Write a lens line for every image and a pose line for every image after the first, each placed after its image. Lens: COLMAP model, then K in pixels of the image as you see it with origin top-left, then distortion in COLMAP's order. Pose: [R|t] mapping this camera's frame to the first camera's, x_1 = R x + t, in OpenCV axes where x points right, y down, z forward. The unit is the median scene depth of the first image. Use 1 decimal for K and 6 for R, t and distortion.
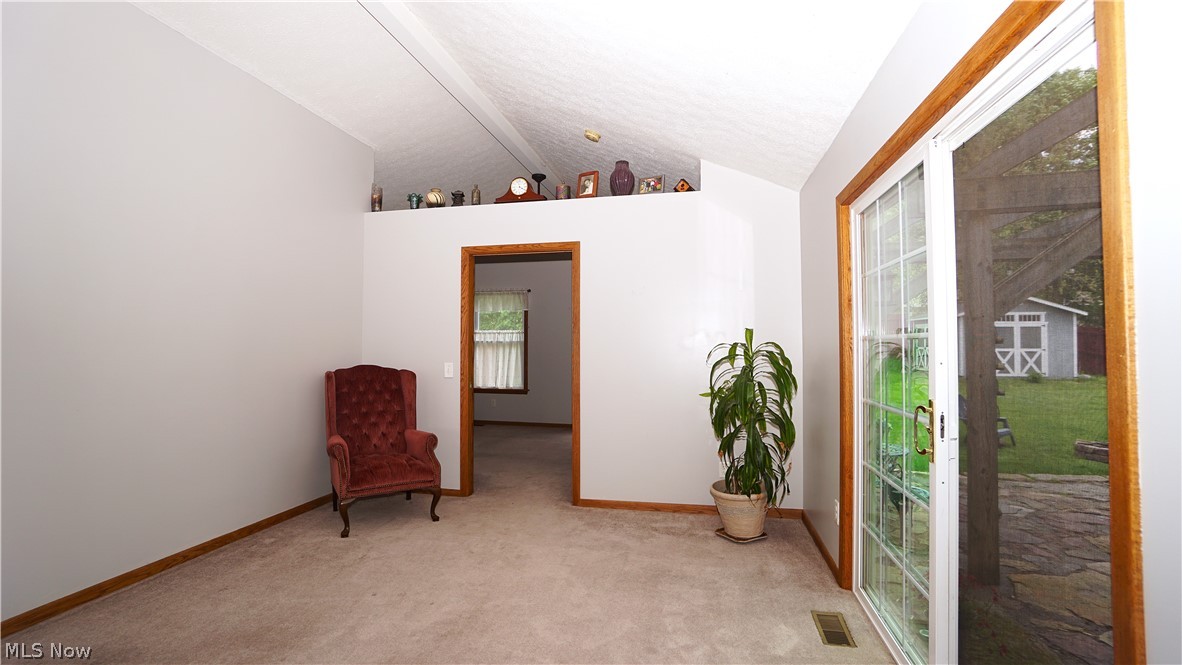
lens RADIAL K [[524.0, 0, 583.9], [0, 524.0, 339.3], [0, 0, 1]] dist [-0.037032, 0.004775]
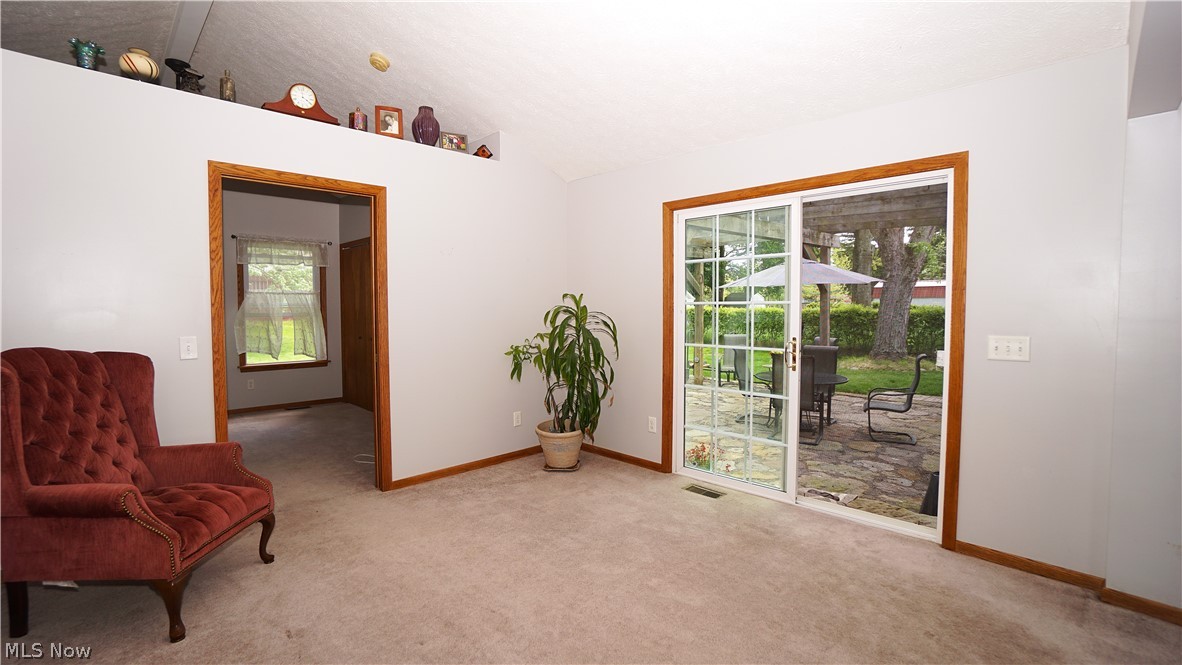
lens RADIAL K [[524.0, 0, 585.1], [0, 524.0, 329.7], [0, 0, 1]] dist [-0.037032, 0.004775]
pose [[0.547477, -0.038445, 0.835937, -0.565036], [-0.009737, 0.998584, 0.052303, -0.001016], [-0.836764, -0.036774, 0.546328, 0.259095]]
